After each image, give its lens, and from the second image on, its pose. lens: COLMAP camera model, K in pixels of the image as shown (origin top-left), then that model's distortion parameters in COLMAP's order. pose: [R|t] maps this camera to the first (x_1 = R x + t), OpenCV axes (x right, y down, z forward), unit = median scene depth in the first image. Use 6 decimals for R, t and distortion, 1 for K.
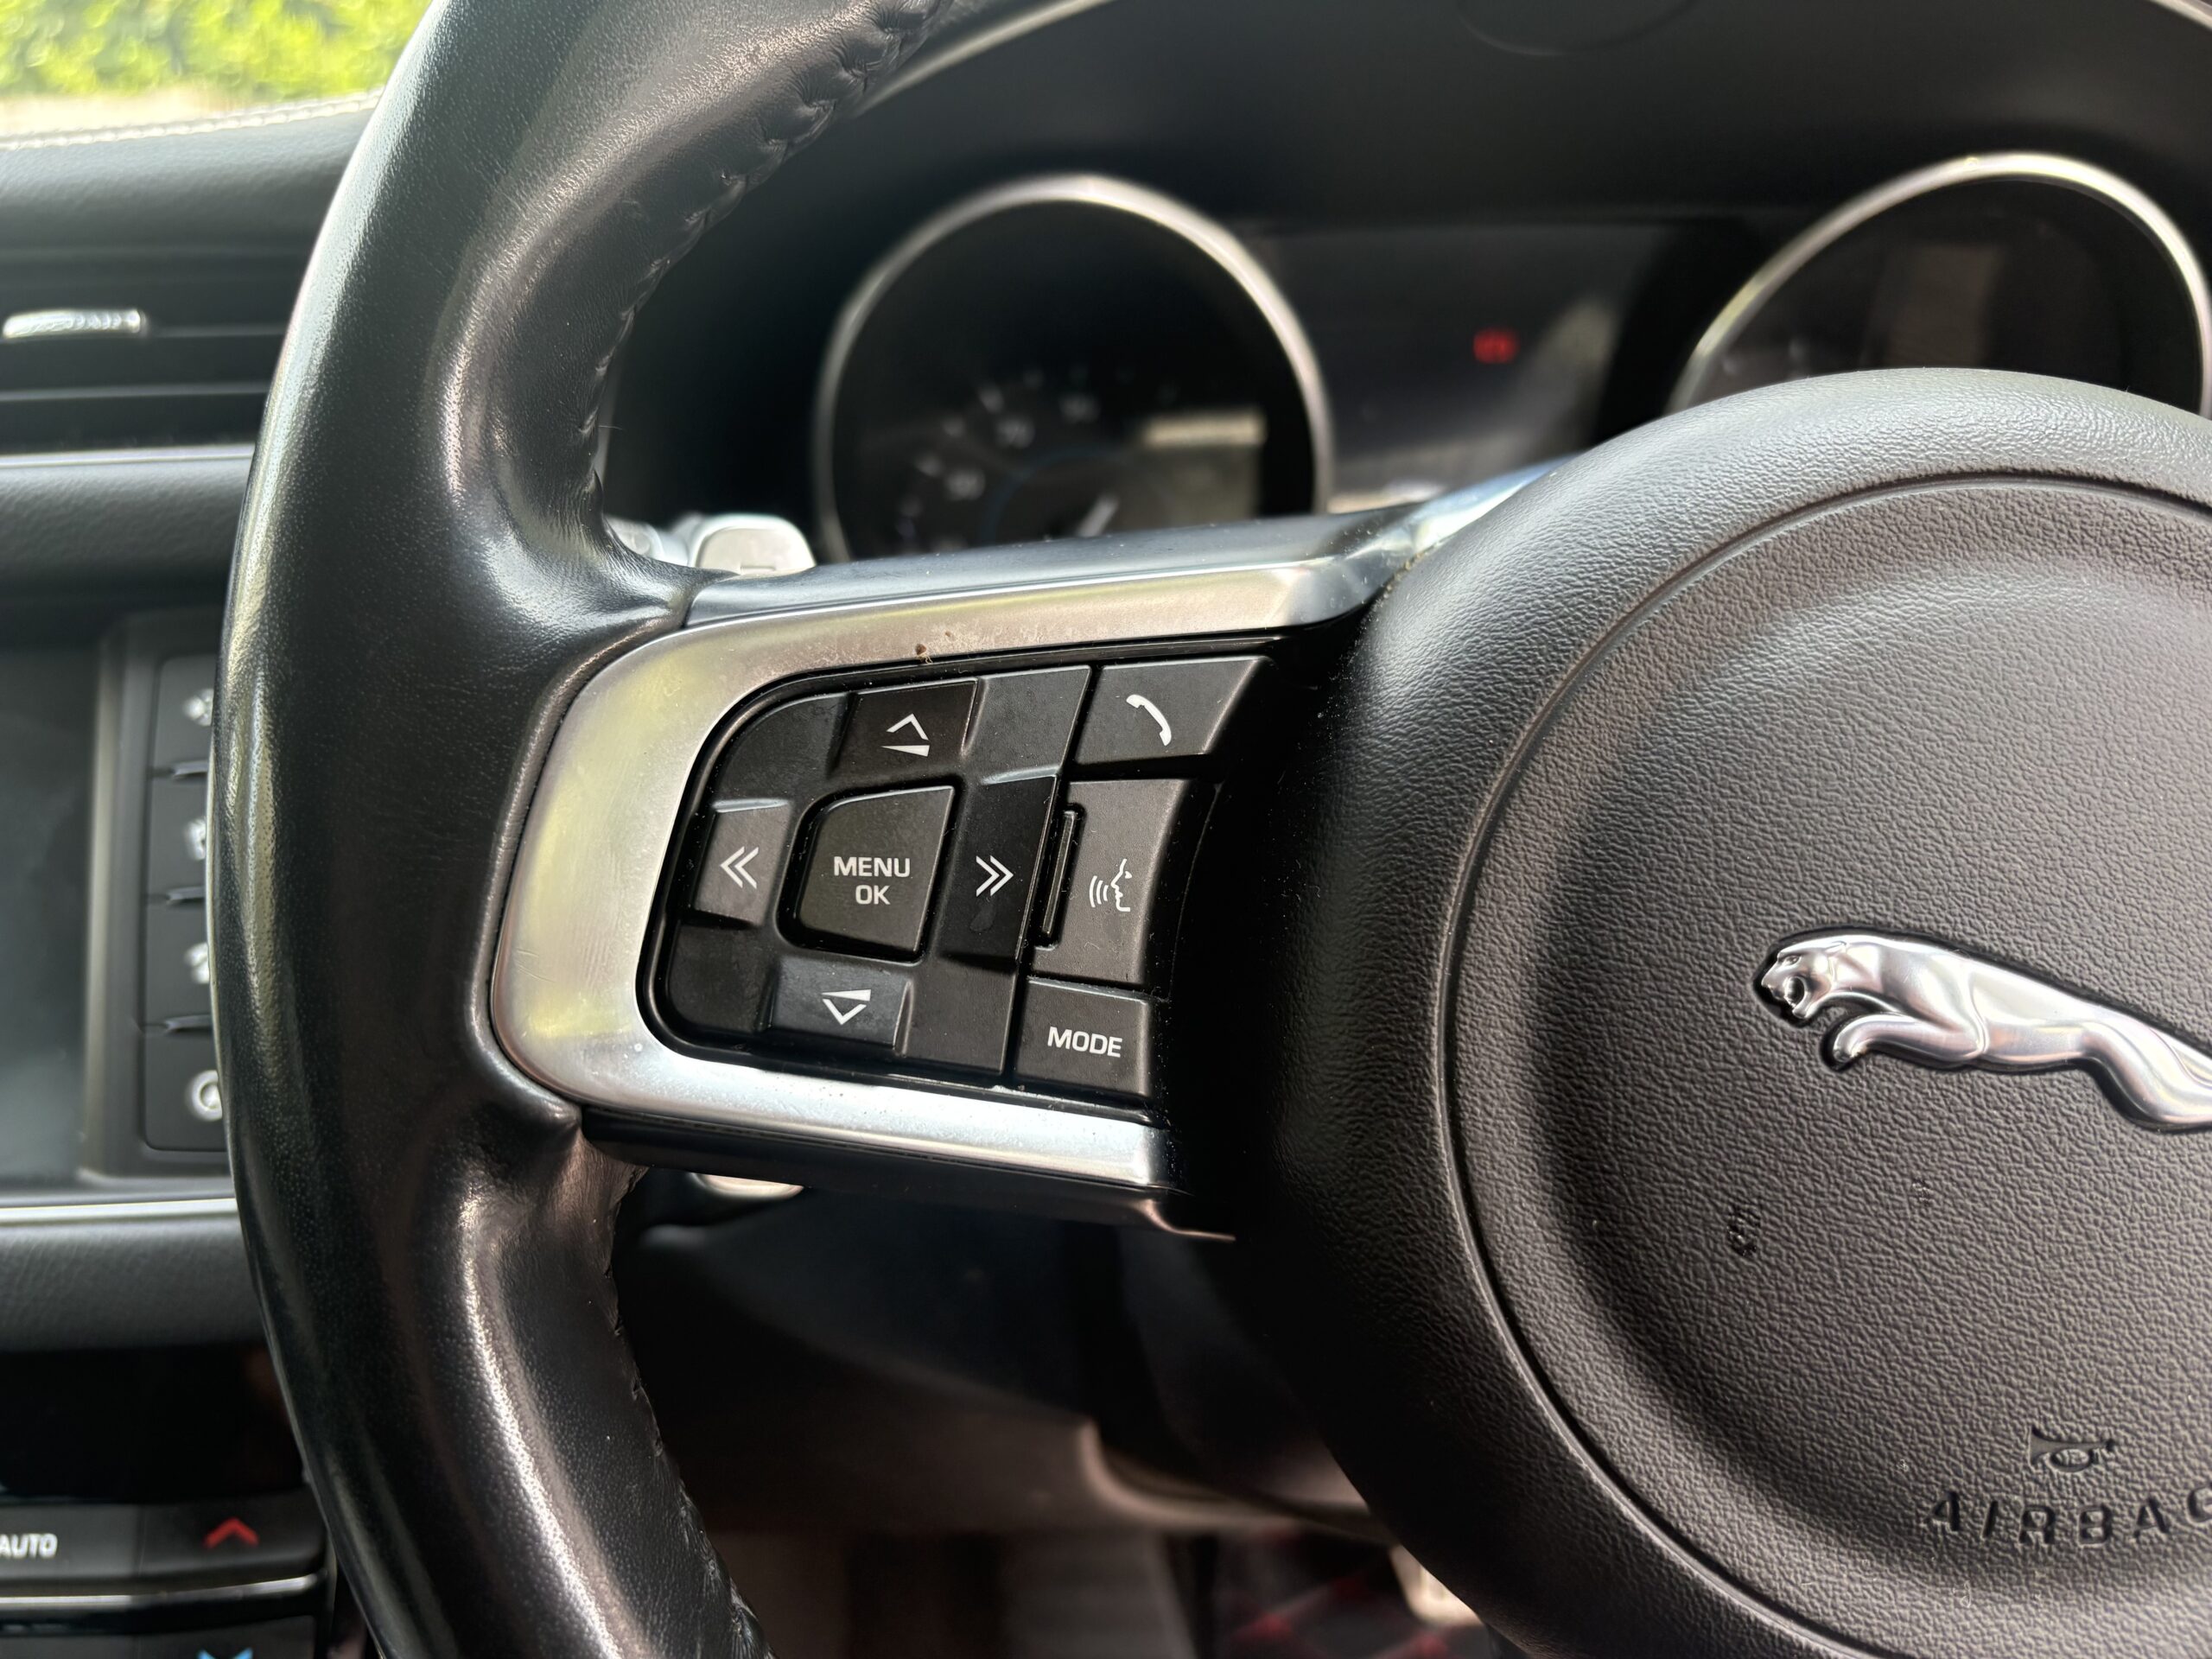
lens RADIAL K [[1693.8, 0, 1147.8], [0, 1693.8, 837.7], [0, 0, 1]] dist [-0.001221, -0.040219]
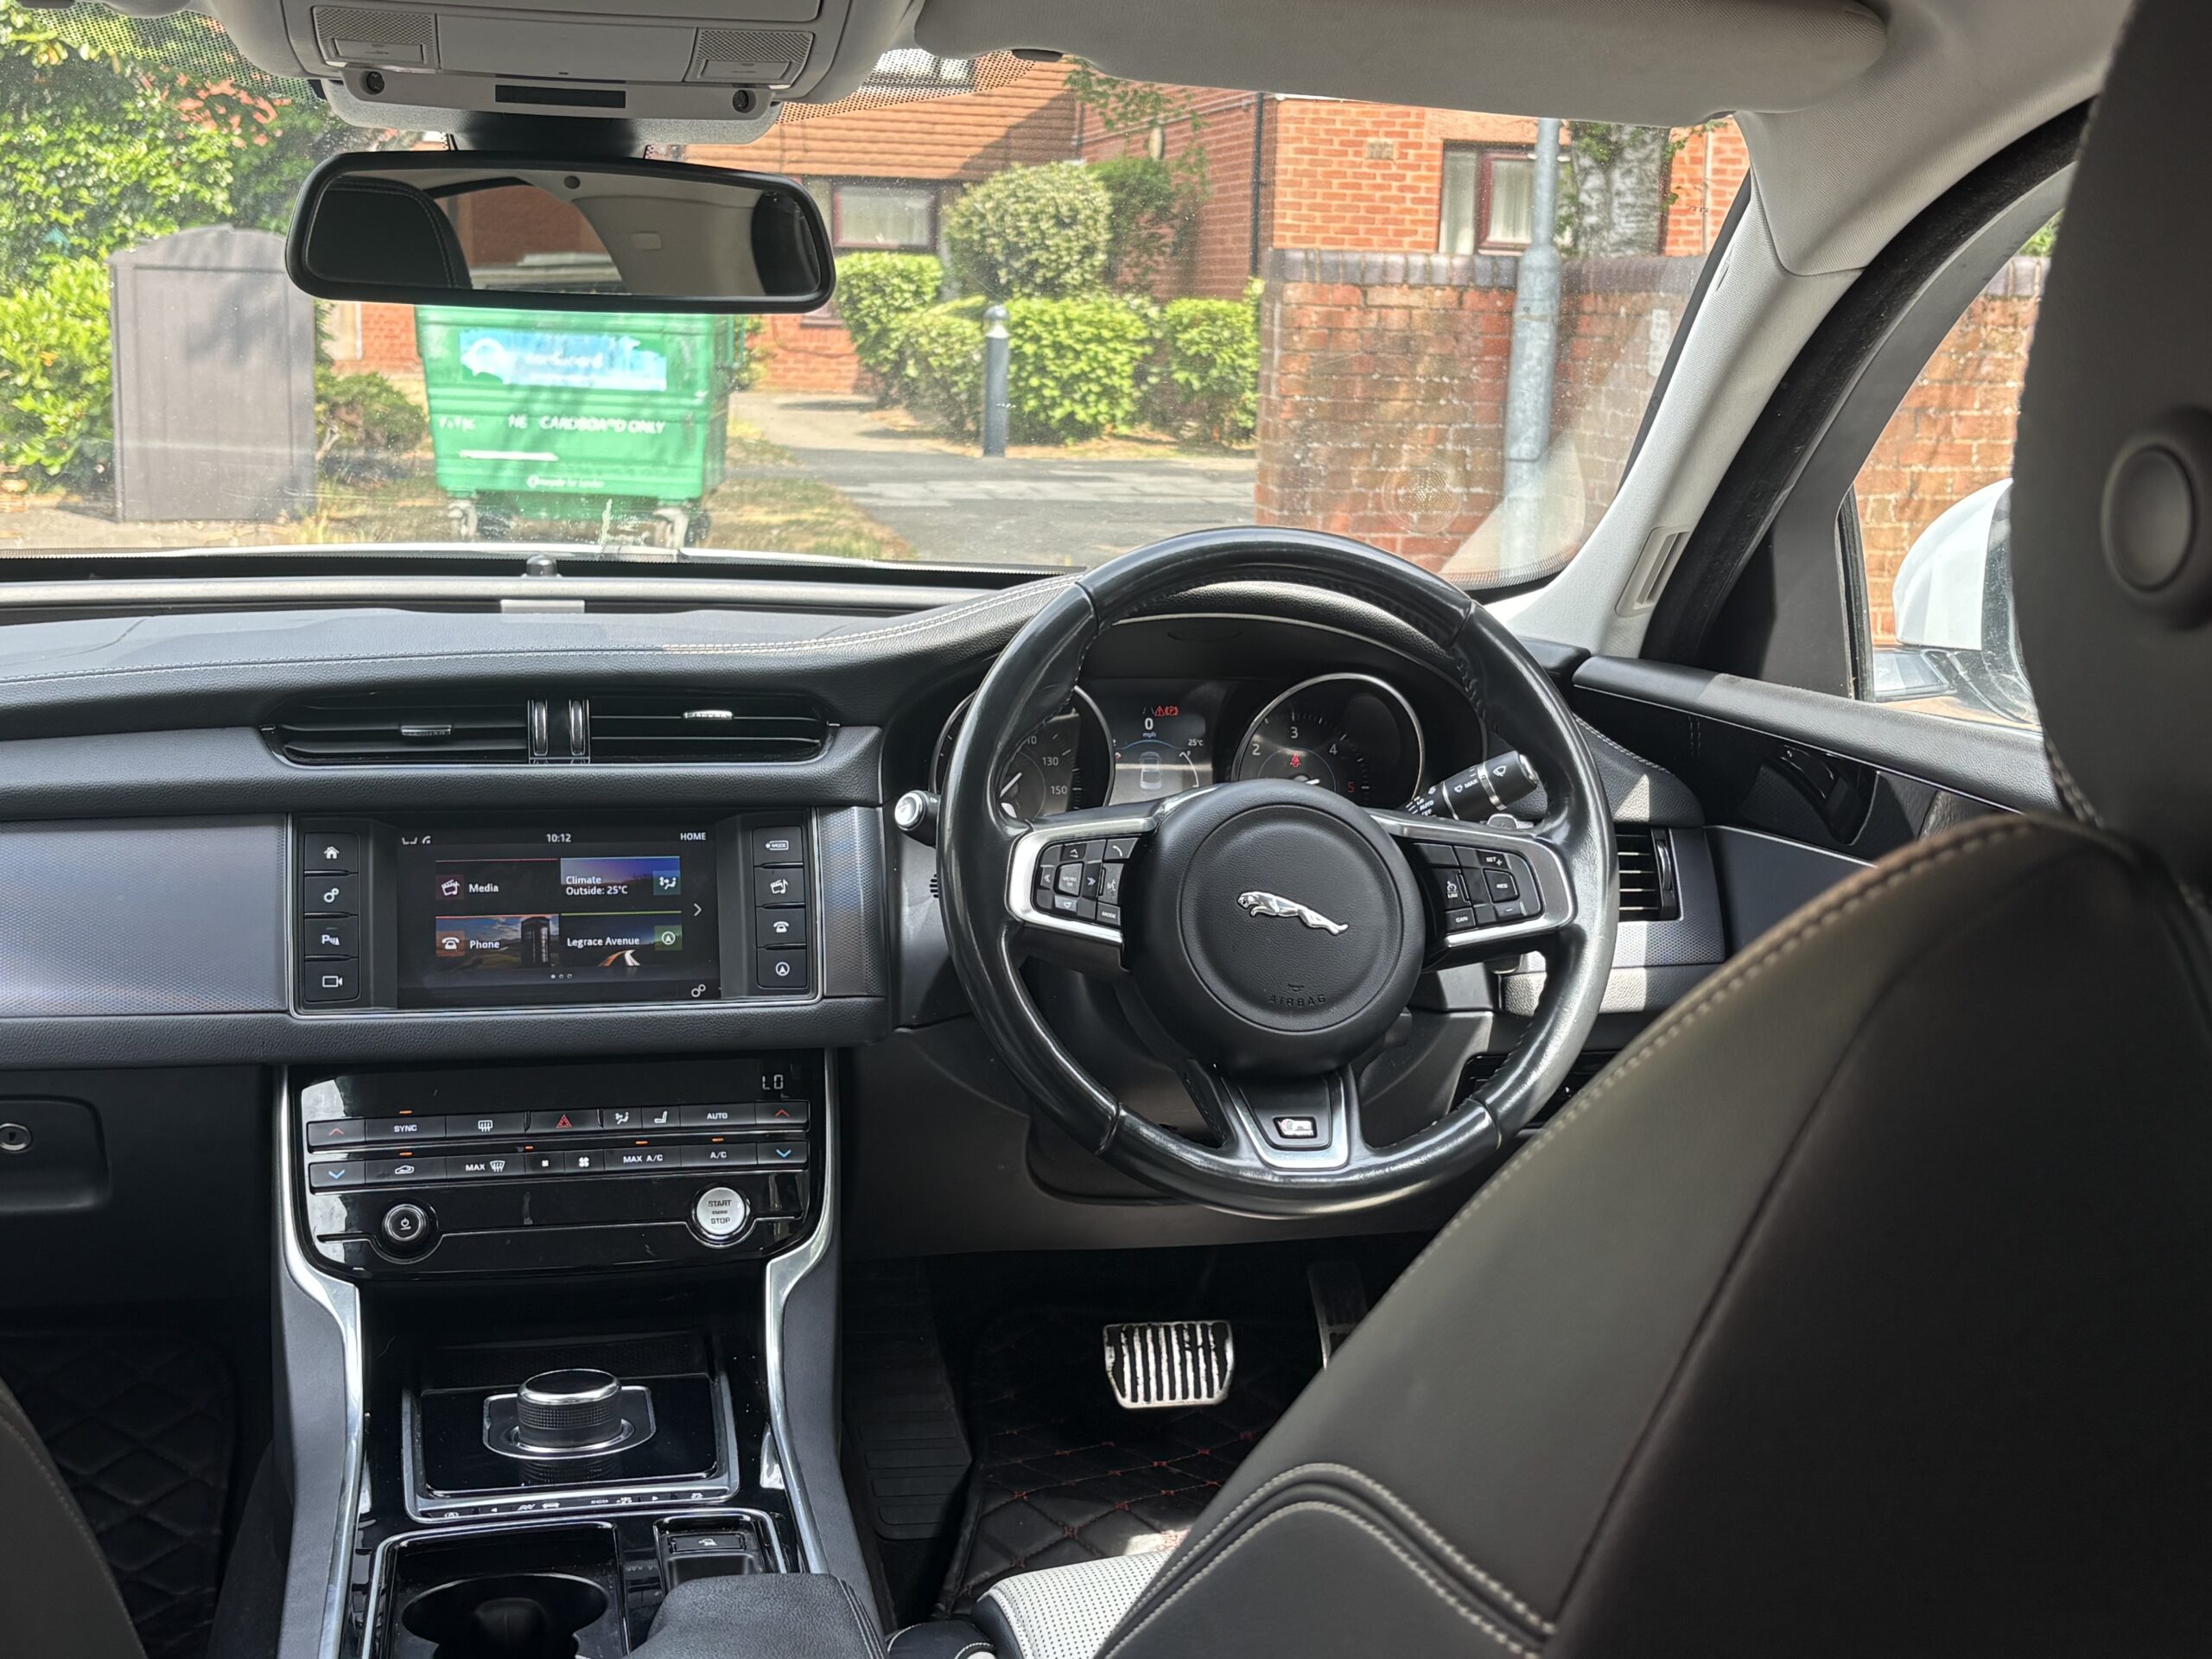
lens RADIAL K [[2754.5, 0, 1112.8], [0, 2754.5, 829.2], [0, 0, 1]] dist [0.222497, -0.743620]
pose [[0.980092, 0.018252, 0.197705, -1.675023], [0.002199, 0.994707, -0.102731, 0.725592], [-0.198534, 0.101121, 0.974864, -7.127591]]
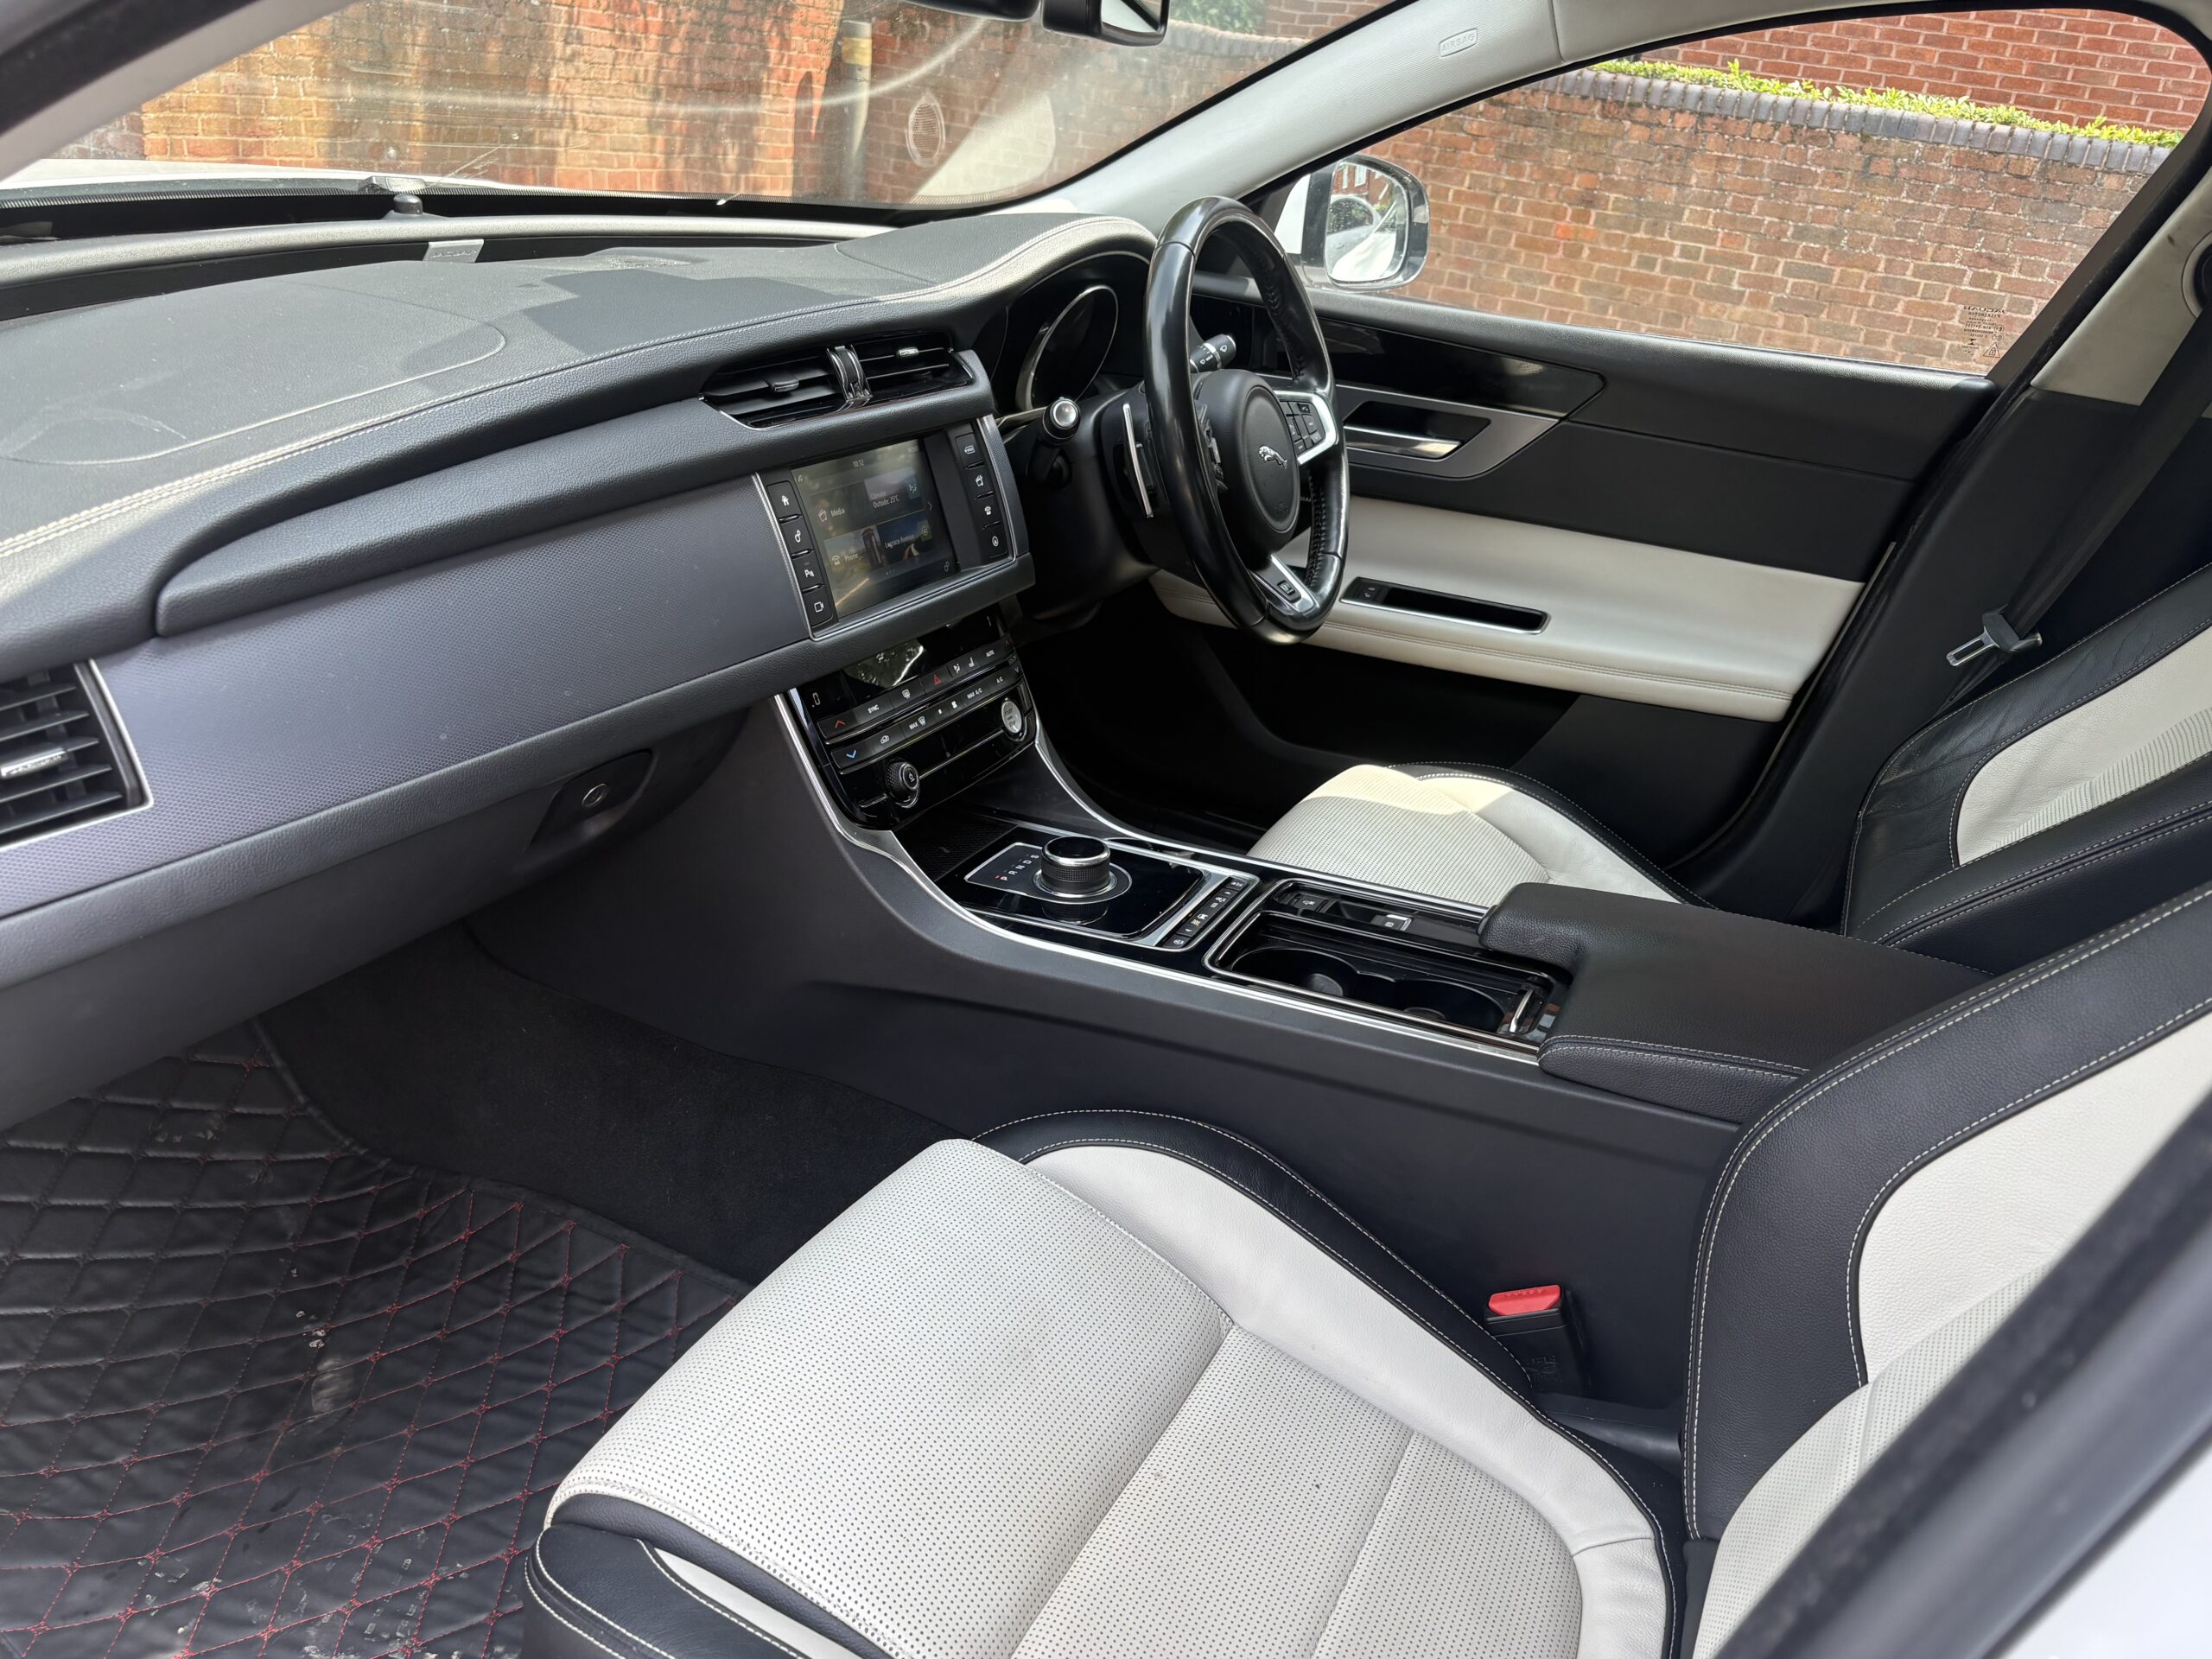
lens RADIAL K [[1694.7, 0, 1101.6], [0, 1694.7, 842.7], [0, 0, 1]] dist [0.062546, -0.086188]
pose [[0.456031, -0.299810, 0.837944, -7.462203], [0.120568, 0.953680, 0.275603, -0.479701], [-0.881759, -0.024654, 0.471055, -2.281307]]
